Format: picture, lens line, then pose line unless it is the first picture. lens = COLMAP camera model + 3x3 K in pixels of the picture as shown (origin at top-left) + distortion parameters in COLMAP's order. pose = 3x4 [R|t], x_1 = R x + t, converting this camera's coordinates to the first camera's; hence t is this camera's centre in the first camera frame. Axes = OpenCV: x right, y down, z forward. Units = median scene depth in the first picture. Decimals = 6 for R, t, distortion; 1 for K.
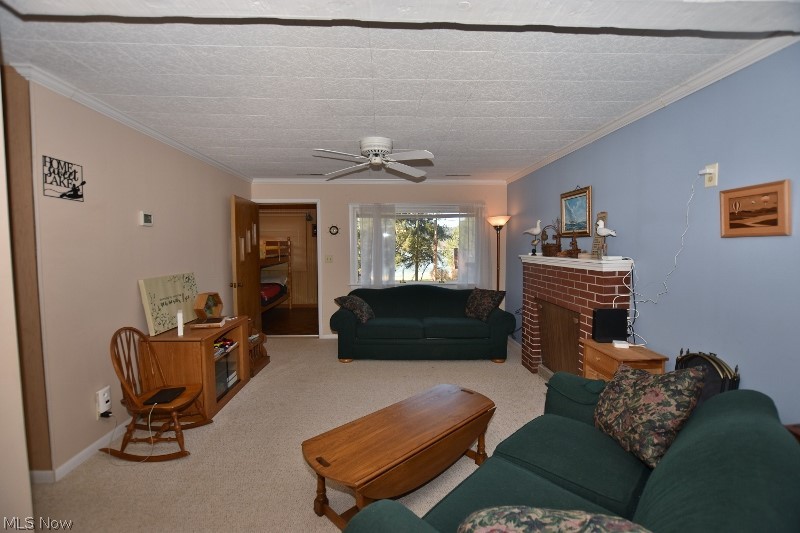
lens RADIAL K [[352.5, 0, 400.0], [0, 352.5, 266.5], [0, 0, 1]] dist [-0.024296, 0.000750]
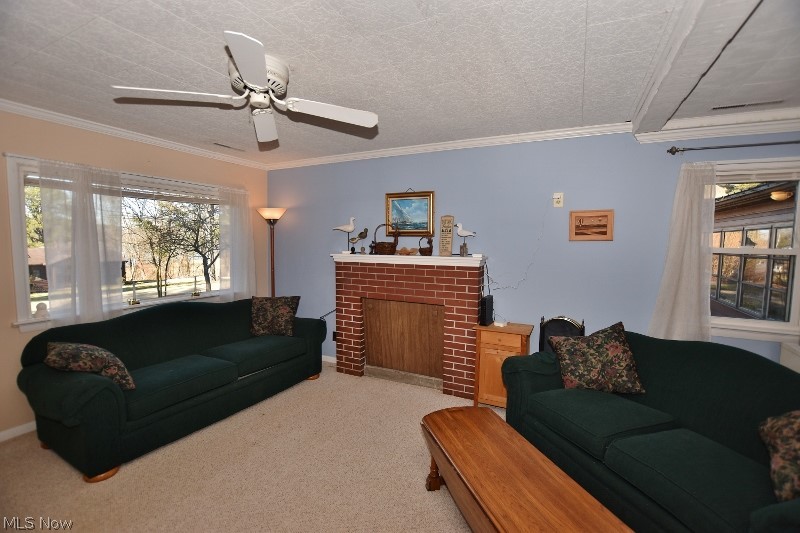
lens RADIAL K [[352.5, 0, 400.0], [0, 352.5, 266.5], [0, 0, 1]] dist [-0.024296, 0.000750]
pose [[0.477898, -0.059428, 0.876403, -0.399090], [0.044850, 0.998058, 0.043221, -0.033648], [-0.877269, 0.018651, 0.479636, 0.435460]]
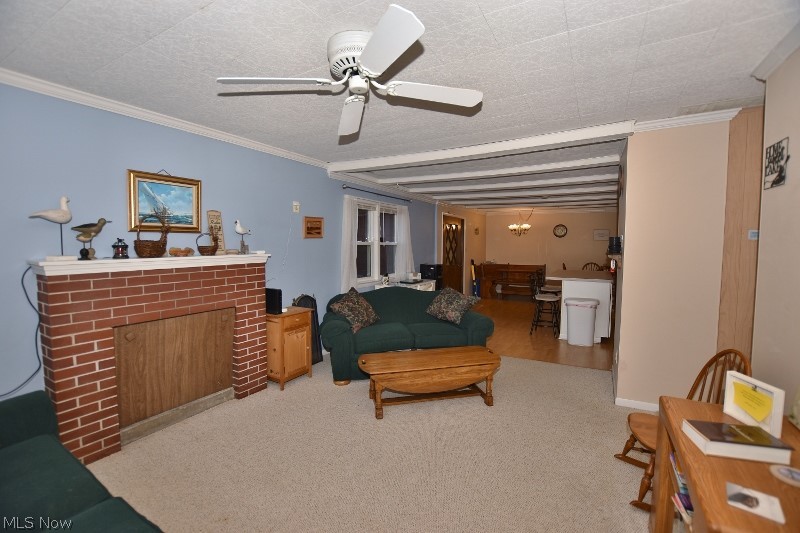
lens RADIAL K [[352.5, 0, 400.0], [0, 352.5, 266.5], [0, 0, 1]] dist [-0.024296, 0.000750]
pose [[-0.844250, -0.036472, 0.534707, -0.350287], [0.032573, 0.992346, 0.119118, -0.071701], [-0.534959, 0.117982, -0.836600, 1.202795]]
